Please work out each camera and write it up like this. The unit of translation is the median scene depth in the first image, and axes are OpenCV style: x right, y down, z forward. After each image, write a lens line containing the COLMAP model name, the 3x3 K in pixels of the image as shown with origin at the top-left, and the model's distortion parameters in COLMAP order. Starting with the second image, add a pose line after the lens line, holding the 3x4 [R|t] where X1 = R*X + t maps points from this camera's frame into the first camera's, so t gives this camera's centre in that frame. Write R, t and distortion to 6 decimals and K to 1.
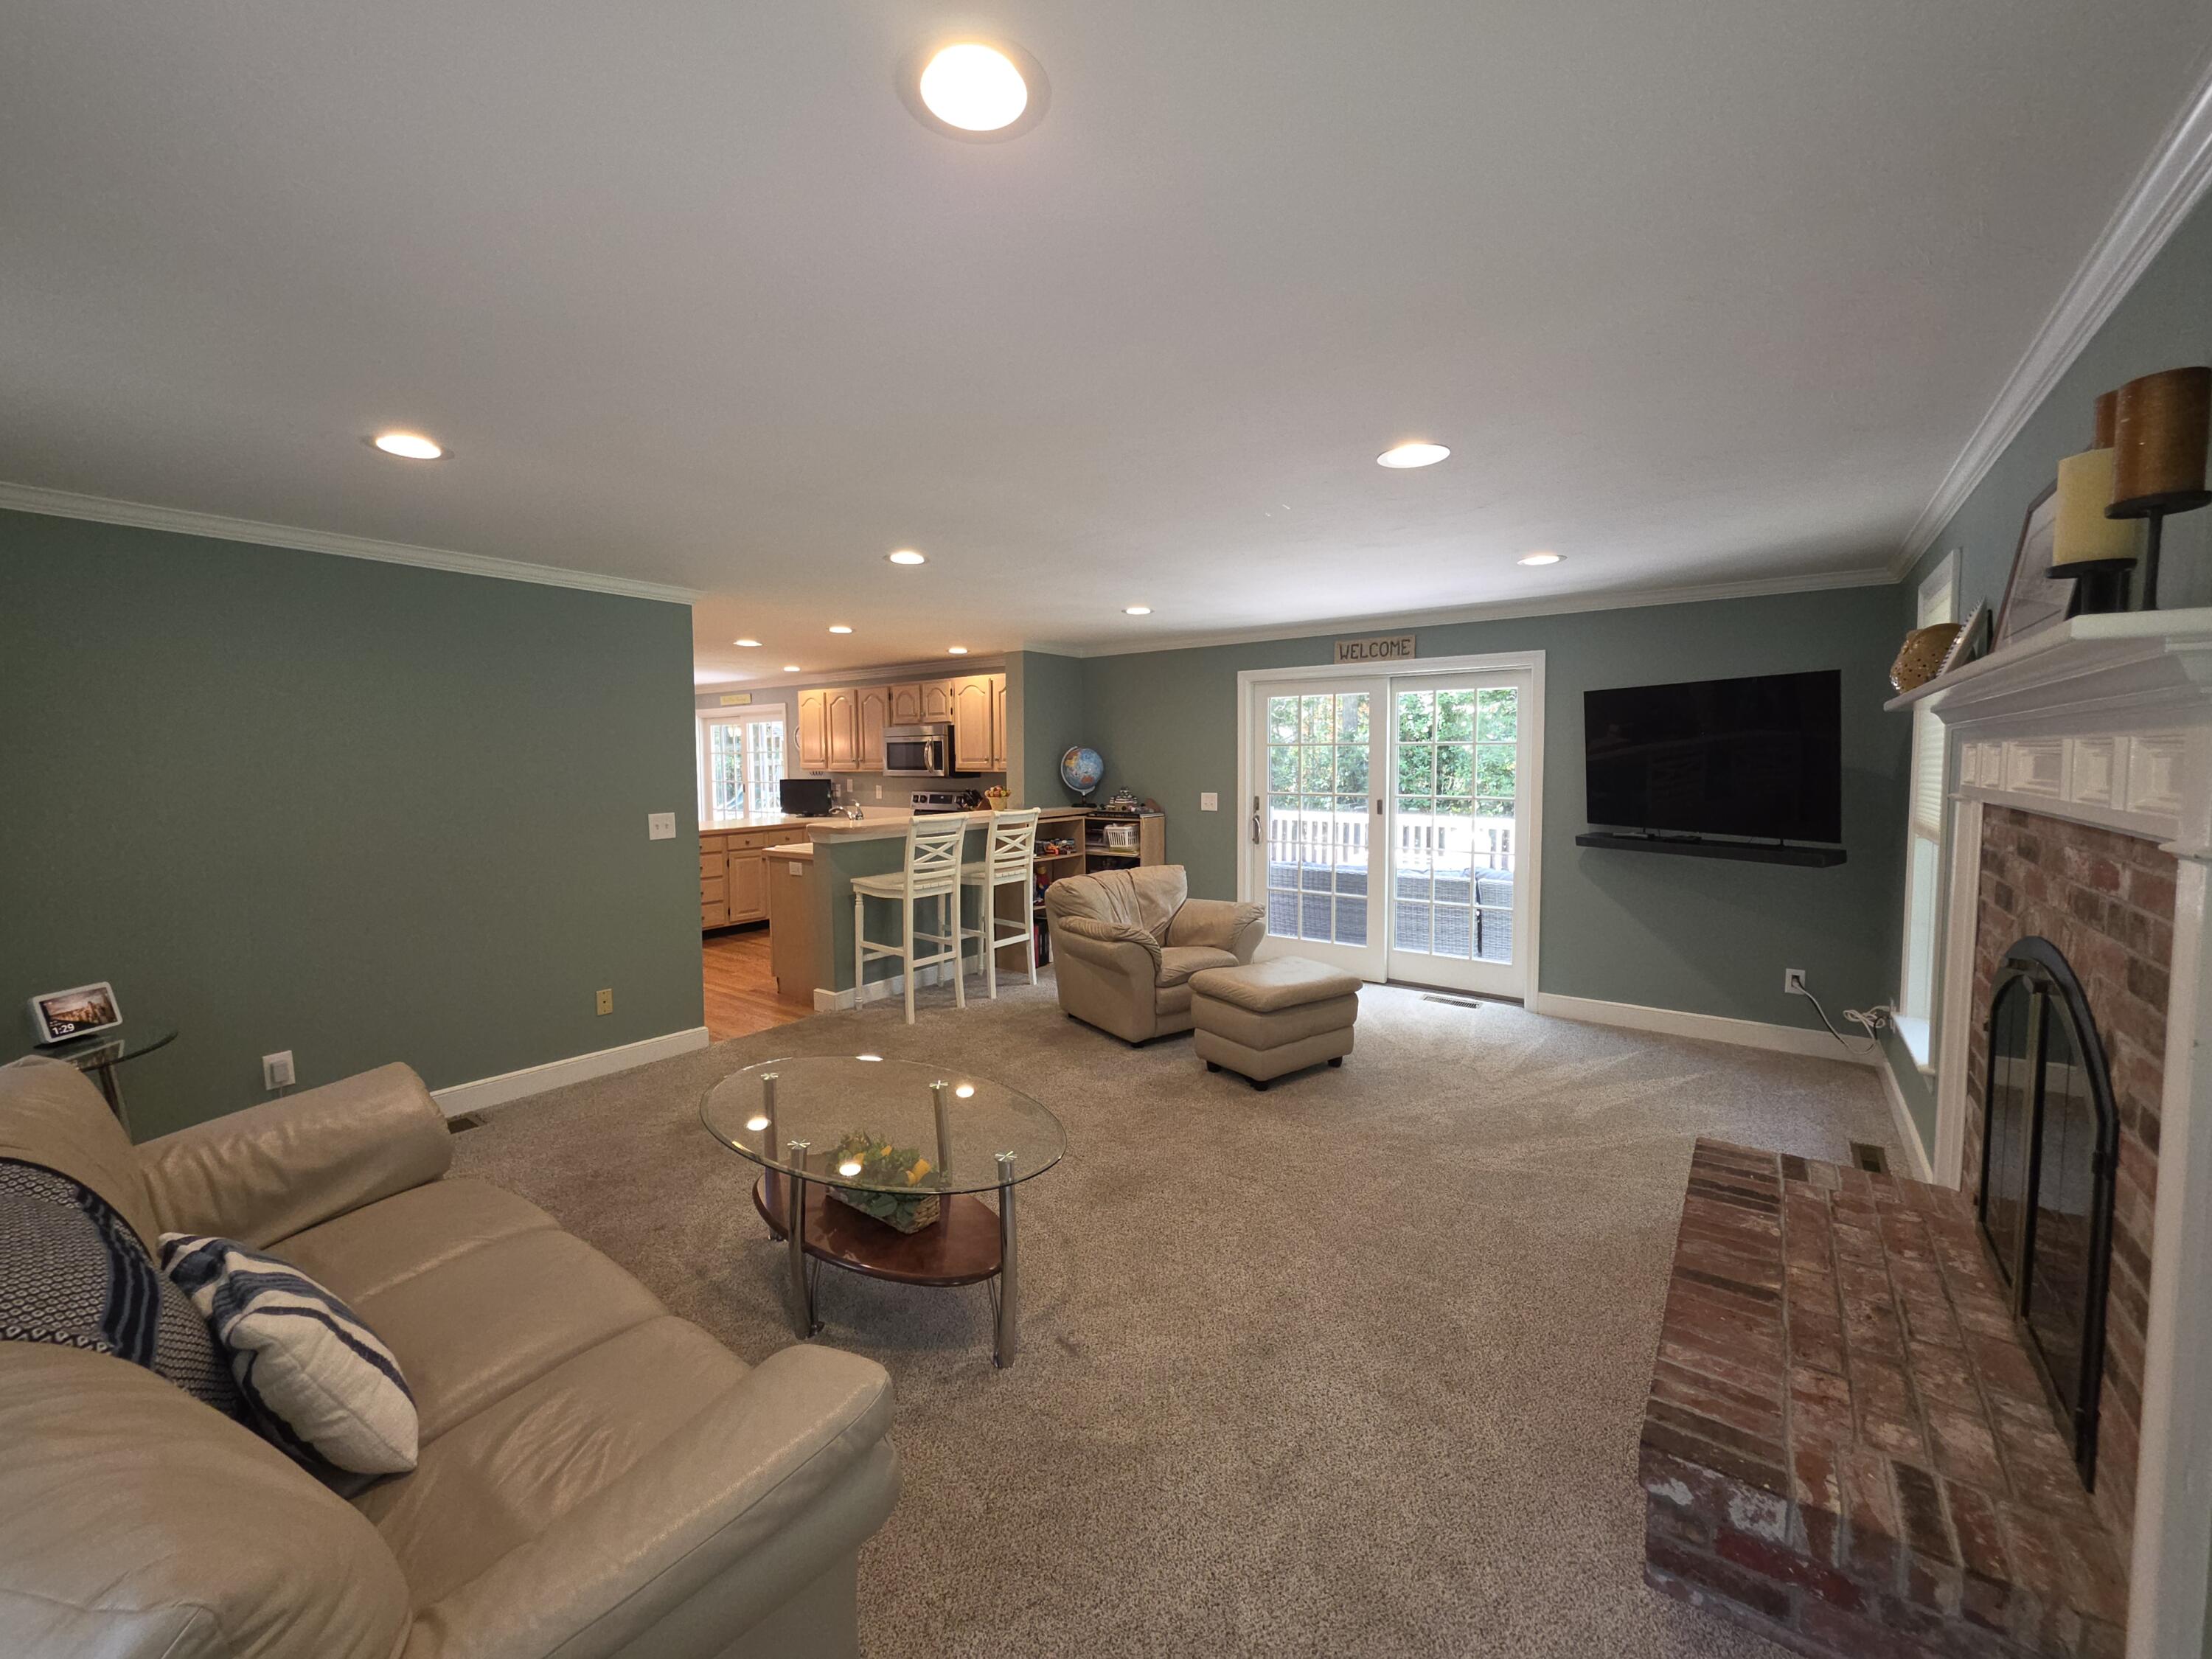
lens RADIAL K [[892.0, 0, 1112.0], [0, 892.0, 814.9], [0, 0, 1]] dist [-0.001694, -0.001490]
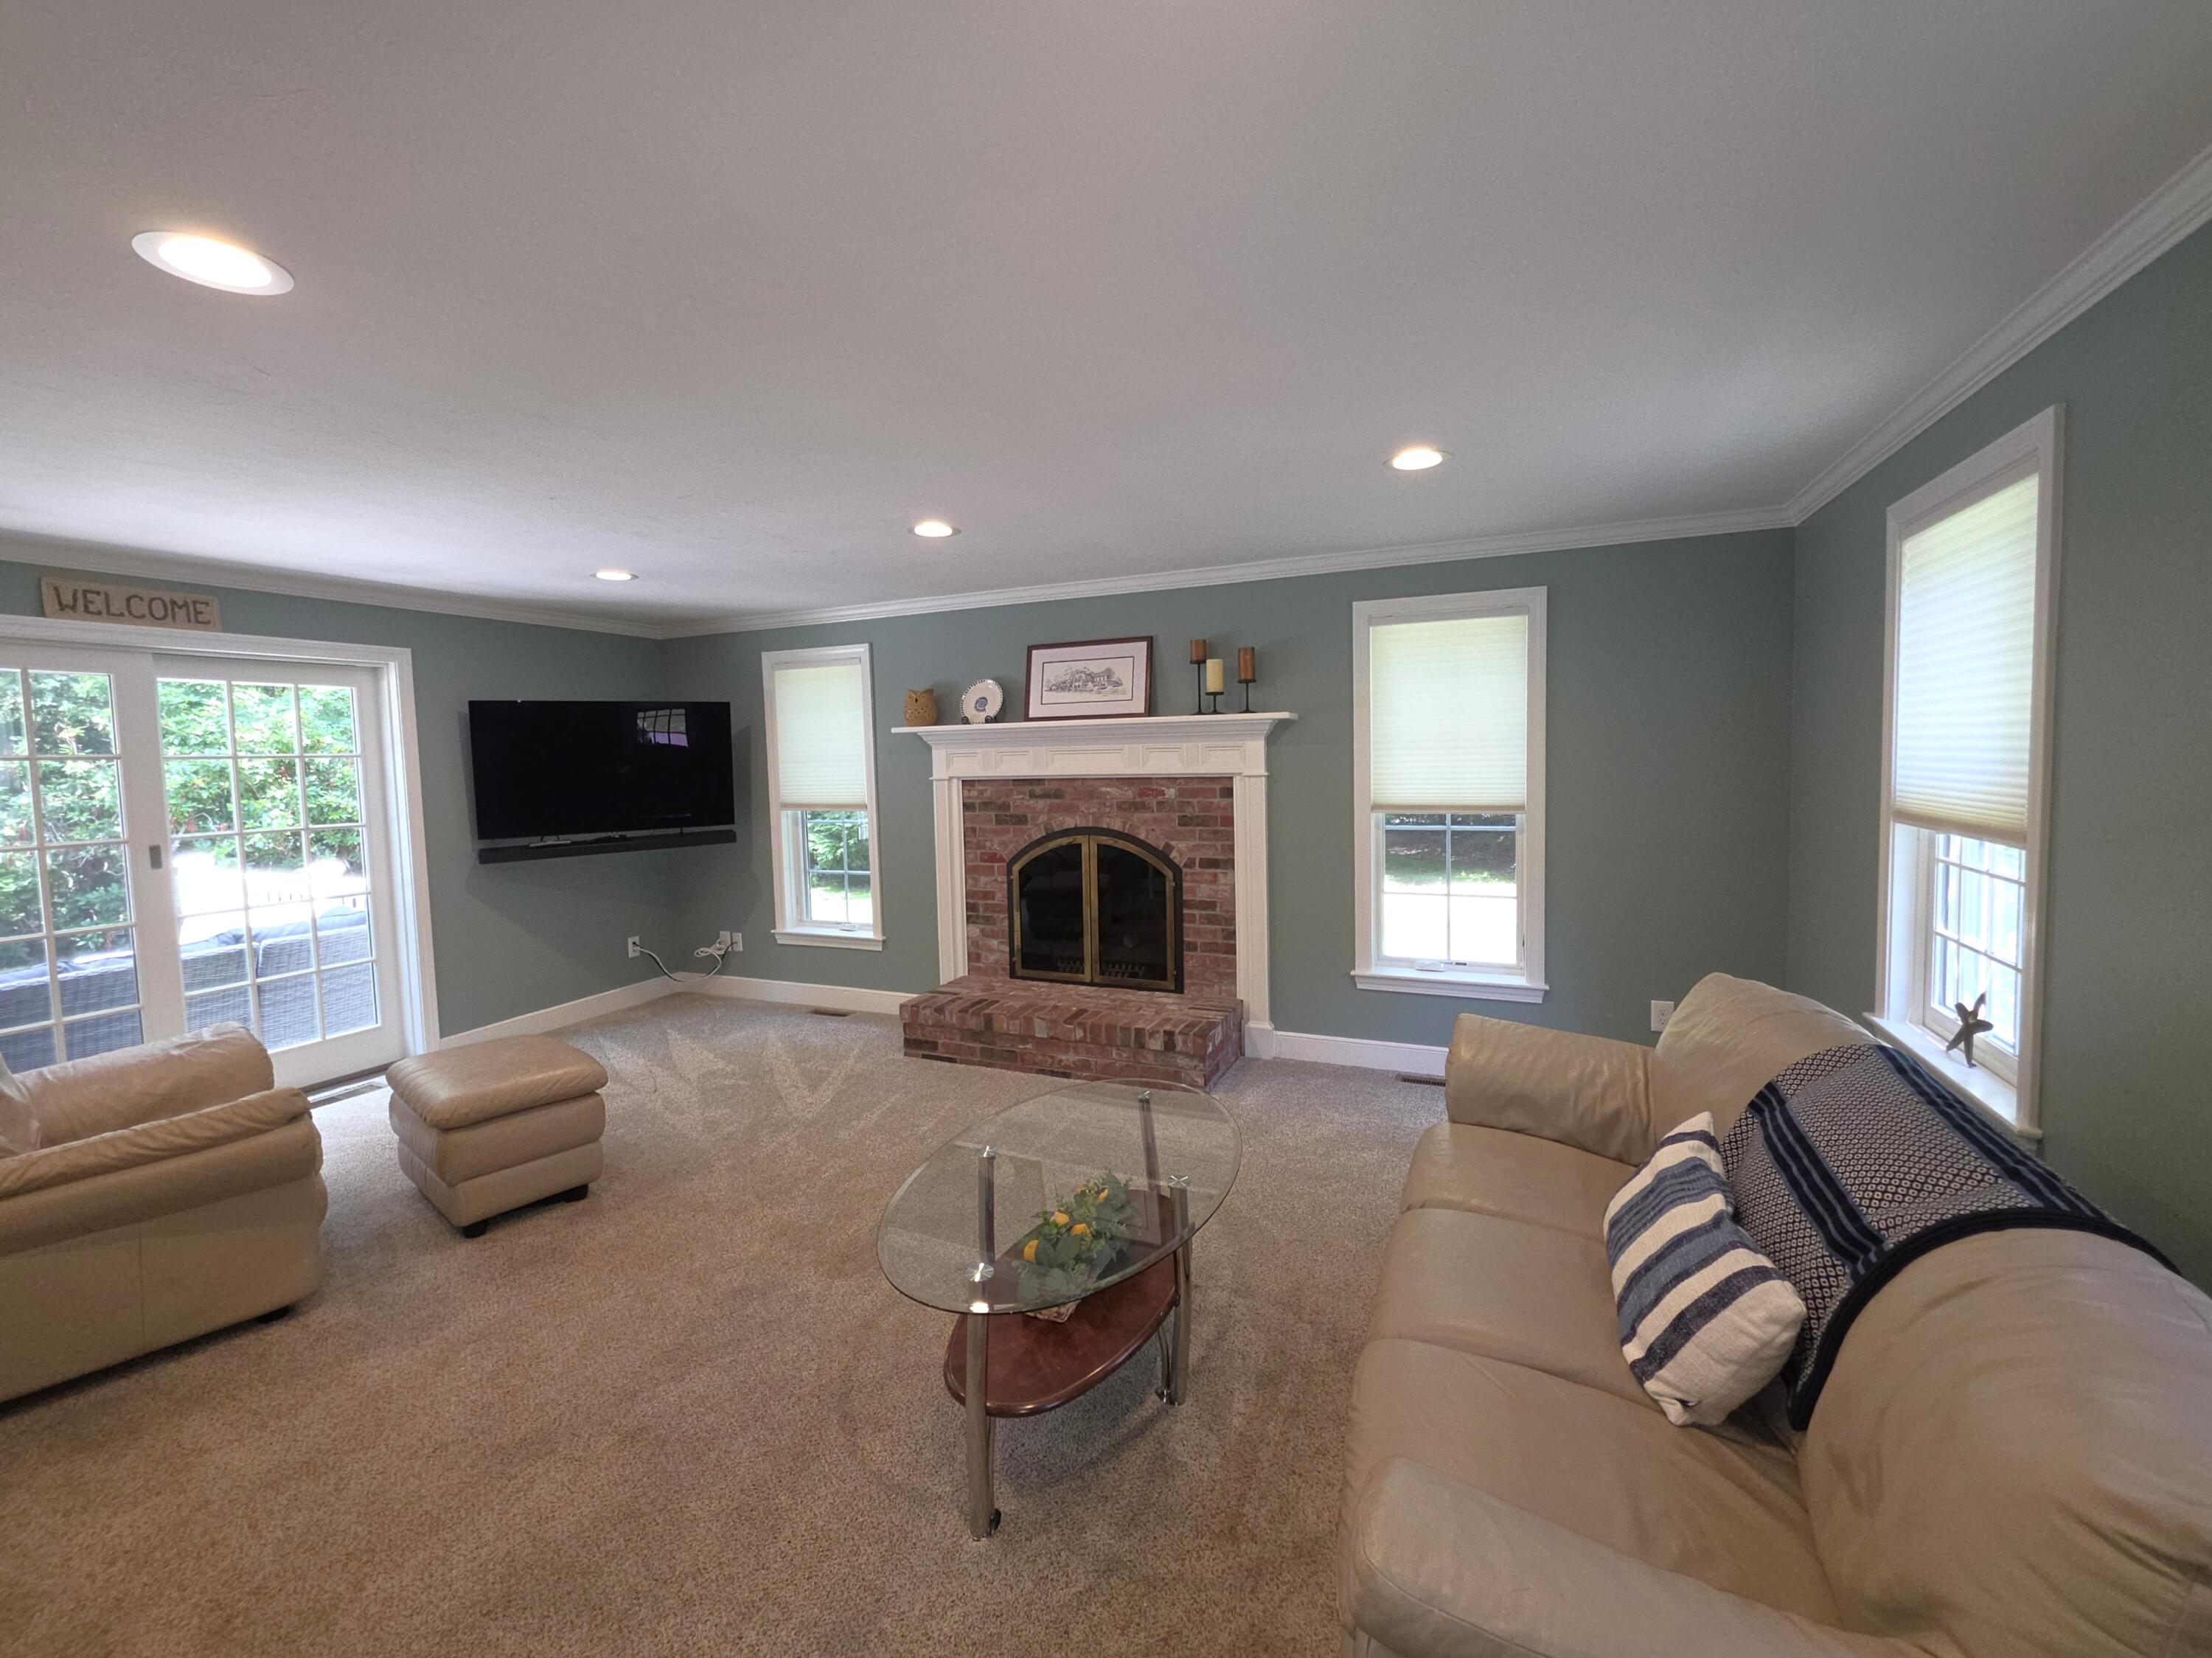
lens RADIAL K [[892.0, 0, 1110.1], [0, 892.0, 824.4], [0, 0, 1]] dist [-0.001694, -0.001490]
pose [[-0.219035, -0.068791, 0.973289, -0.644003], [0.089429, 0.991898, 0.090232, -0.039455], [-0.971610, 0.106804, -0.211109, 0.664213]]
